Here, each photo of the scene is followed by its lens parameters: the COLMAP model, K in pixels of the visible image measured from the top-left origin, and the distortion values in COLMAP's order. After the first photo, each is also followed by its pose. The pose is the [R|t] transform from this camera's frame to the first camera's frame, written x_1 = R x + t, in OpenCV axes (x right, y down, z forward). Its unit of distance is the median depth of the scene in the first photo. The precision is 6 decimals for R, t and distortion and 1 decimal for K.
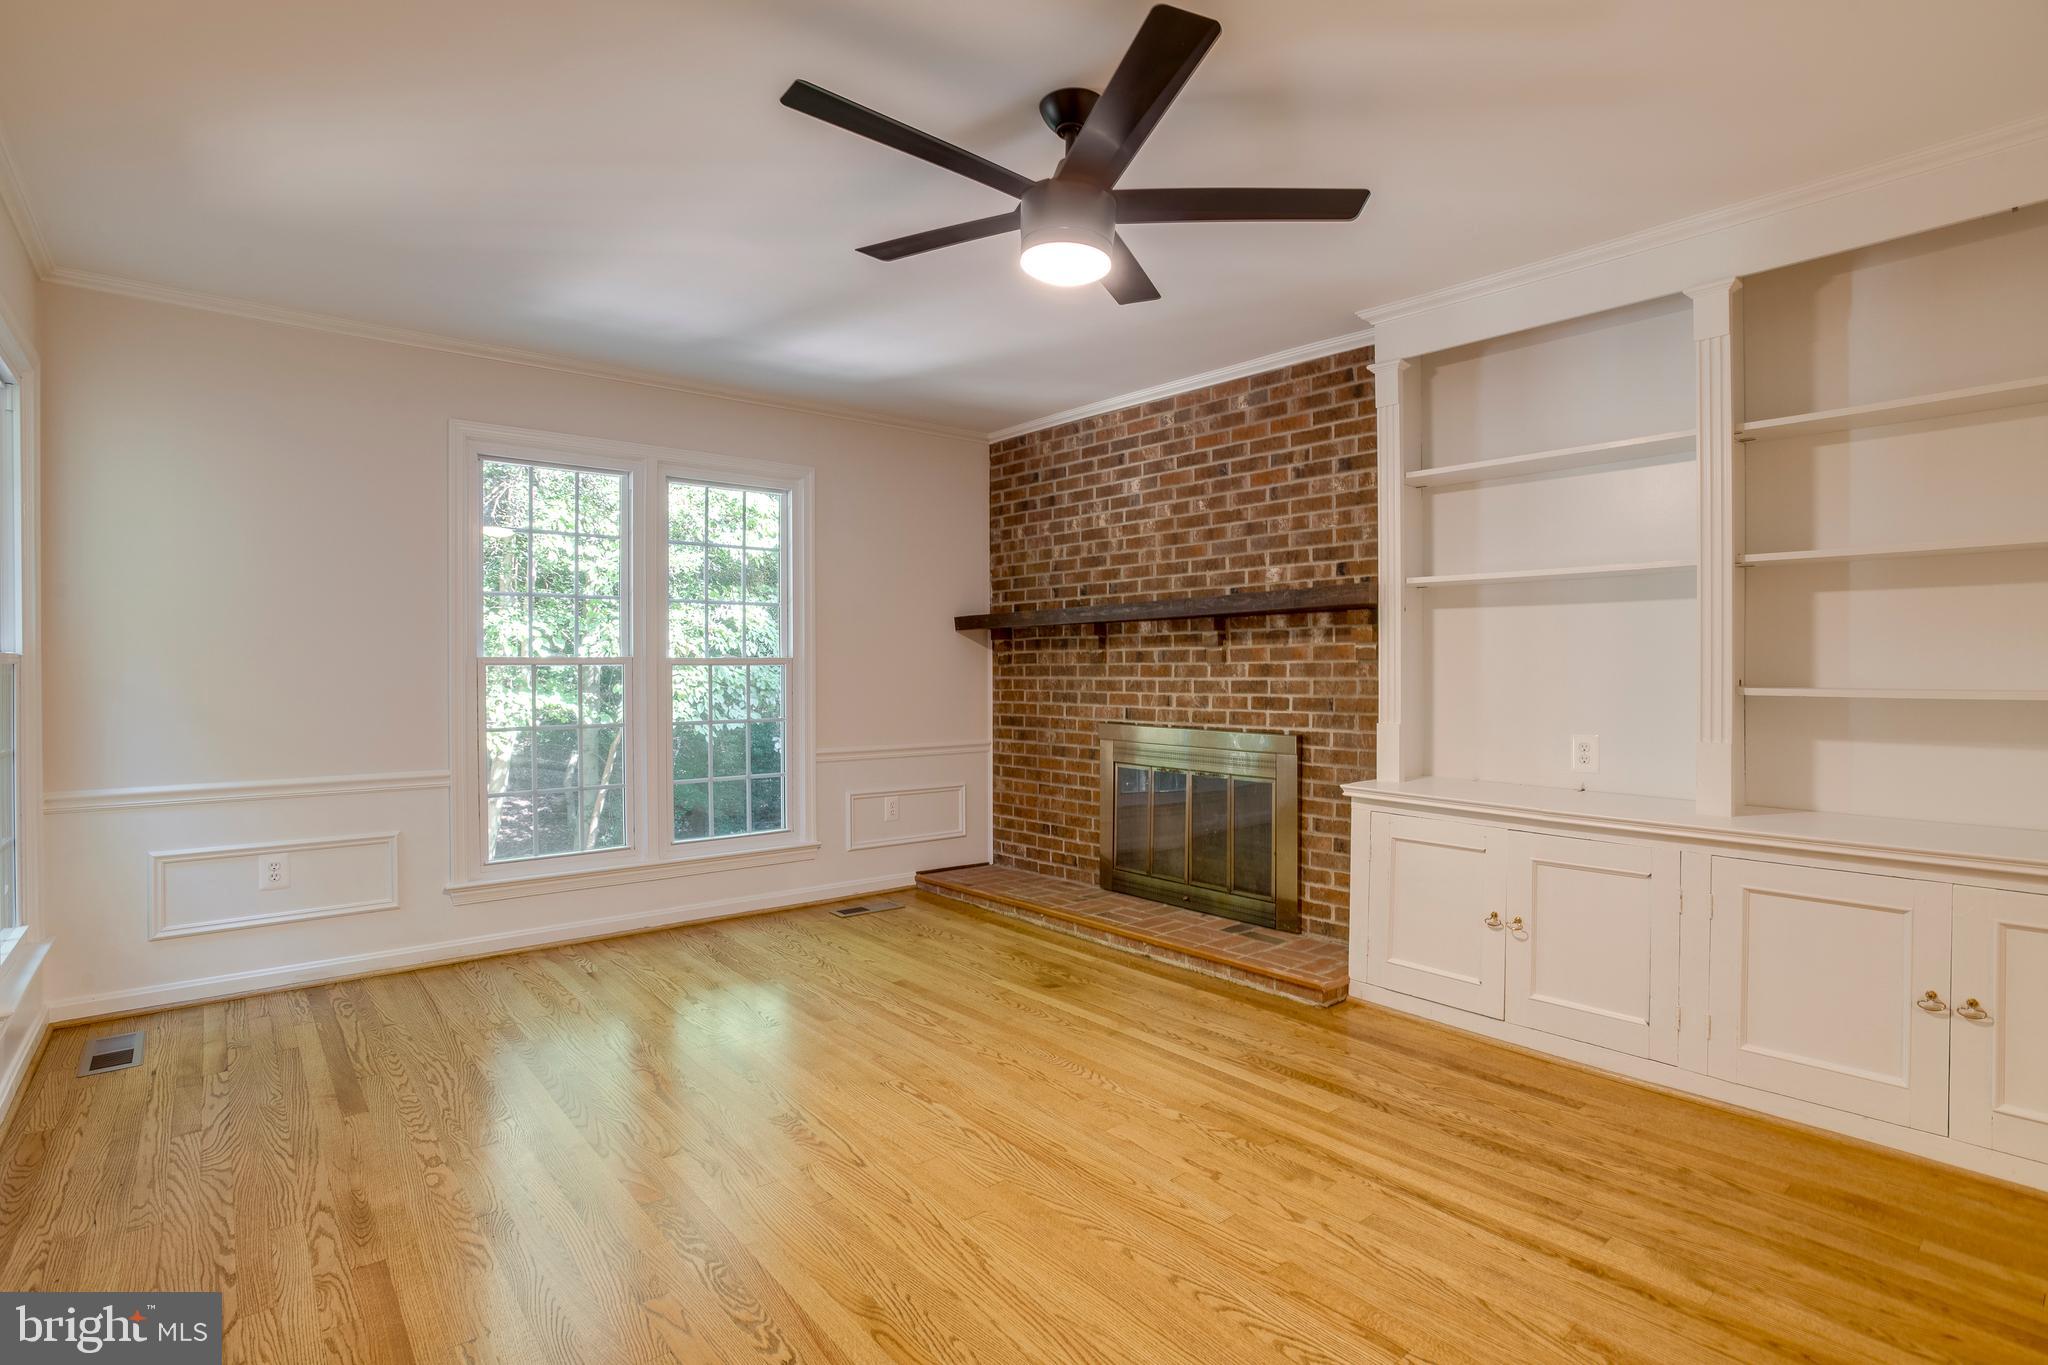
lens RADIAL K [[995.0, 0, 1020.2], [0, 995.0, 680.0], [0, 0, 1]] dist [-0.065966, 0.029578]
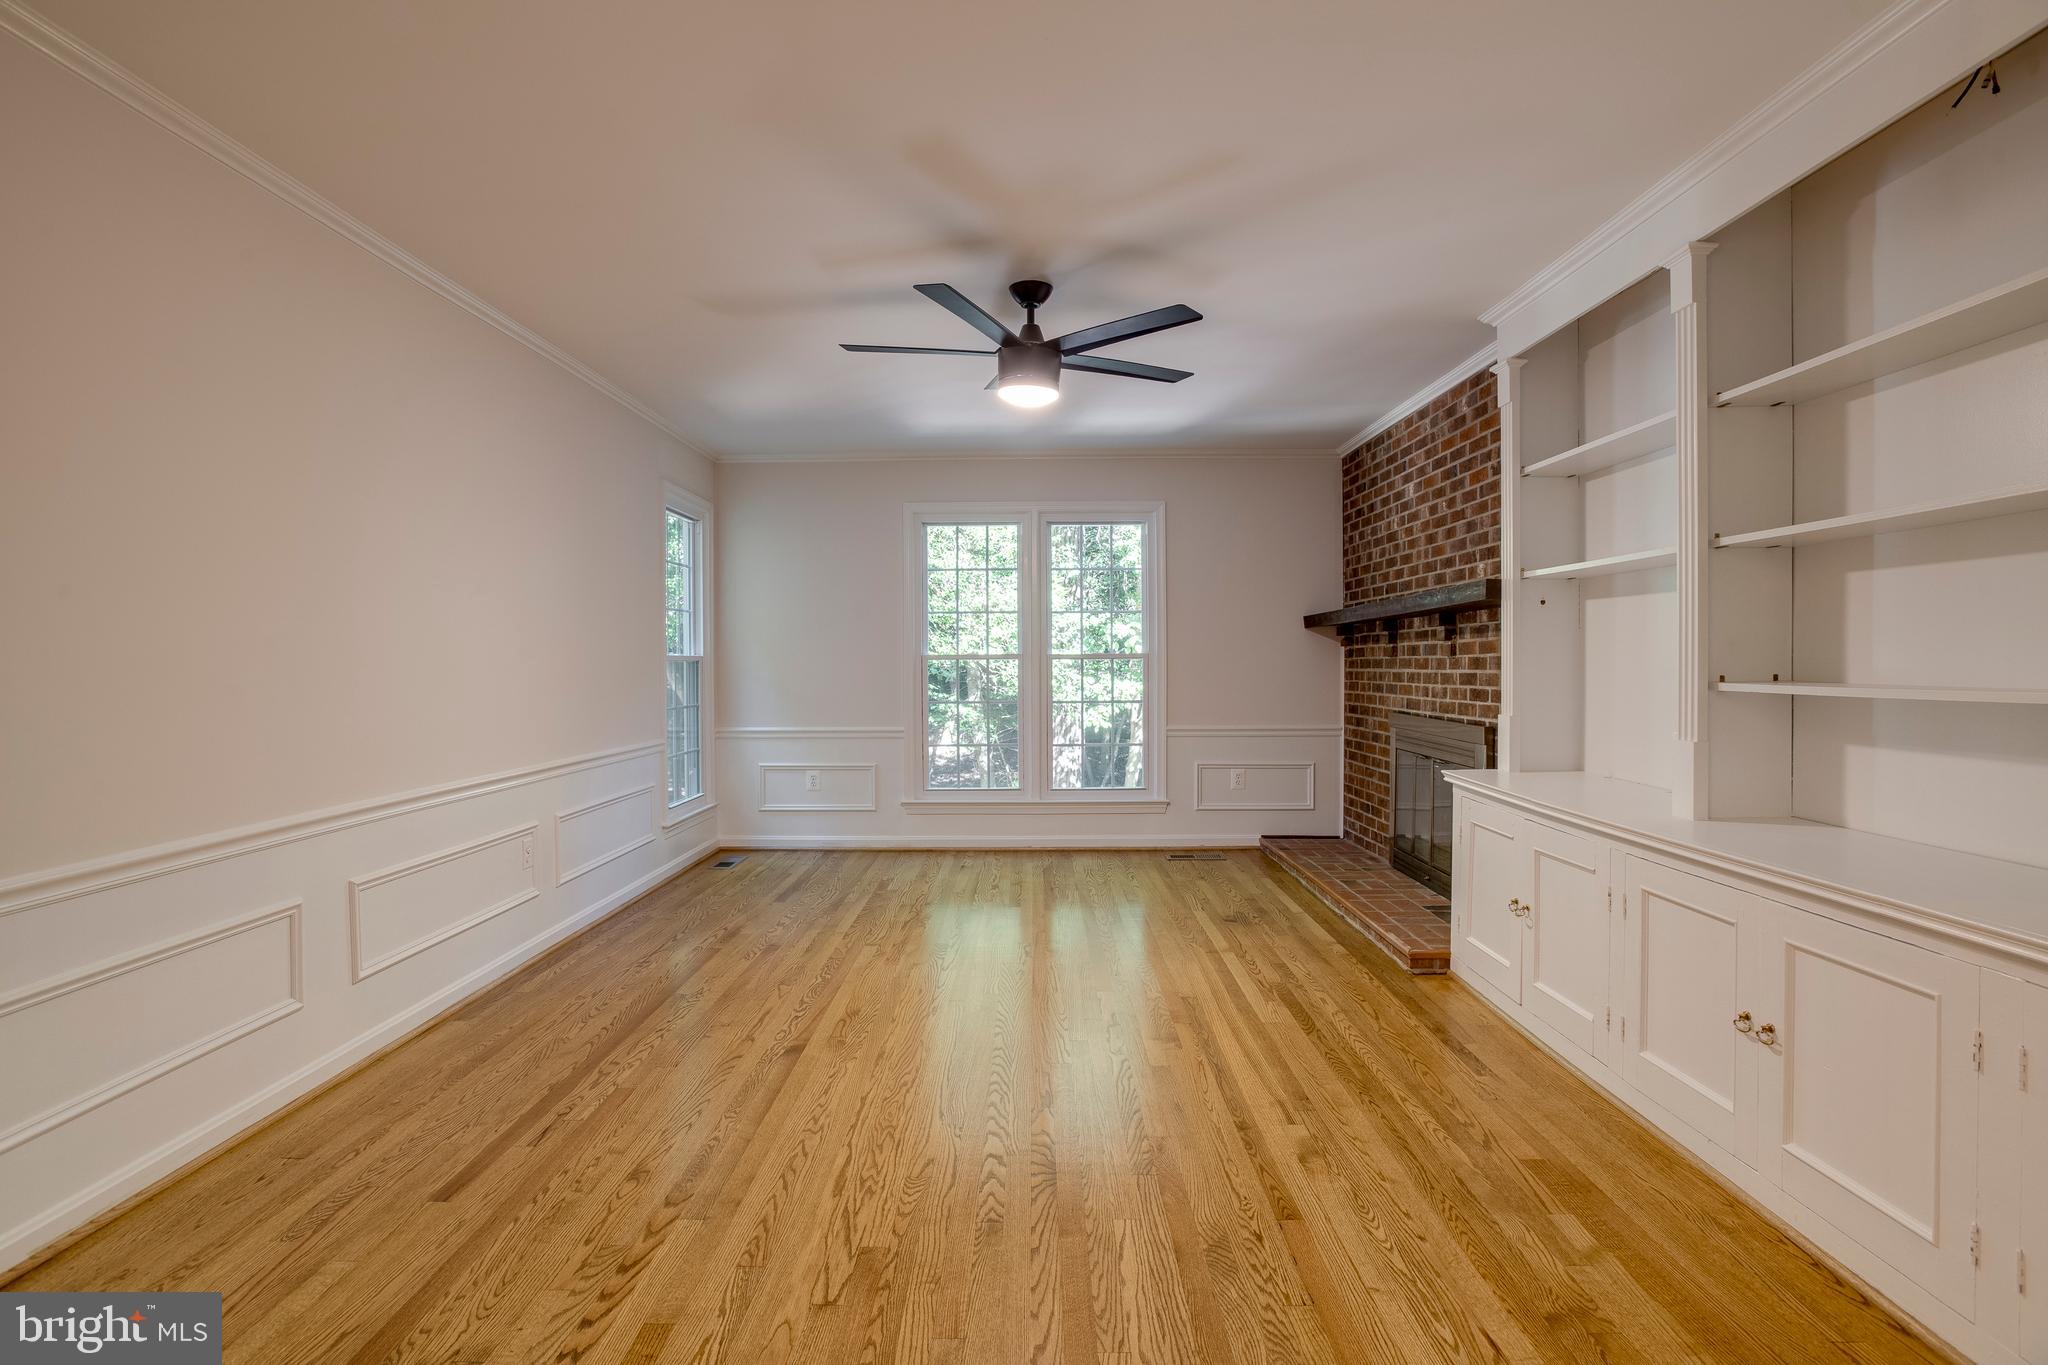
lens RADIAL K [[995.0, 0, 1020.2], [0, 995.0, 680.0], [0, 0, 1]] dist [-0.065966, 0.029578]
pose [[0.757789, 0.010474, -0.652415, 0.722412], [-0.004448, 0.999931, 0.010886, -0.002018], [0.652484, -0.005347, 0.757784, -0.113766]]
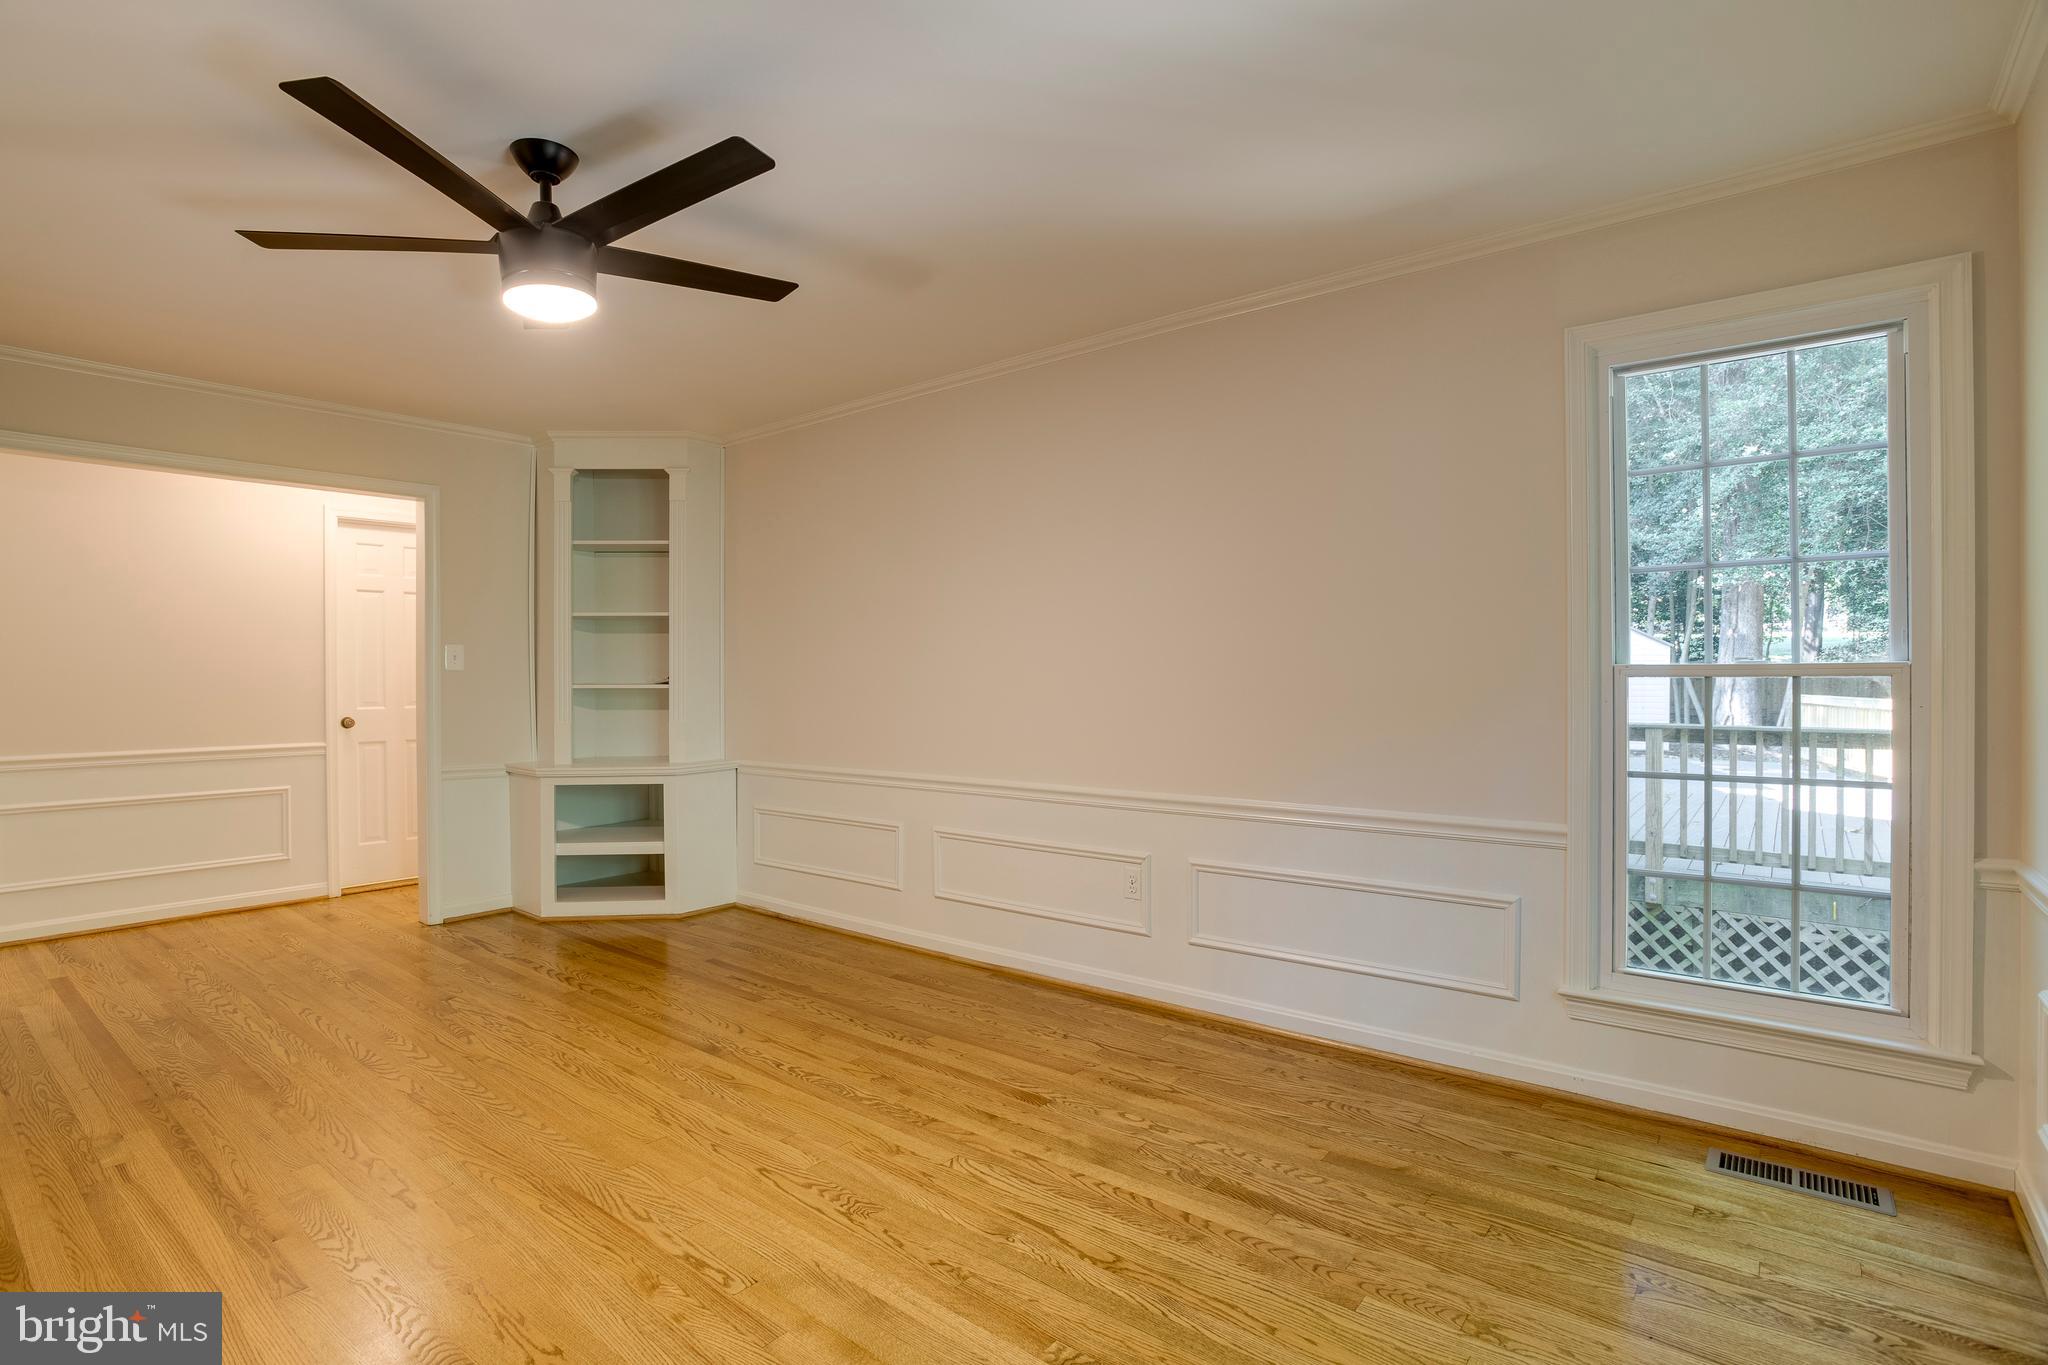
lens RADIAL K [[995.0, 0, 1020.2], [0, 995.0, 680.0], [0, 0, 1]] dist [-0.065966, 0.029578]
pose [[-0.981225, 0.006478, -0.192758, -0.169792], [0.003341, 0.999857, 0.016593, -0.025917], [0.192838, 0.015638, -0.981106, 1.485791]]
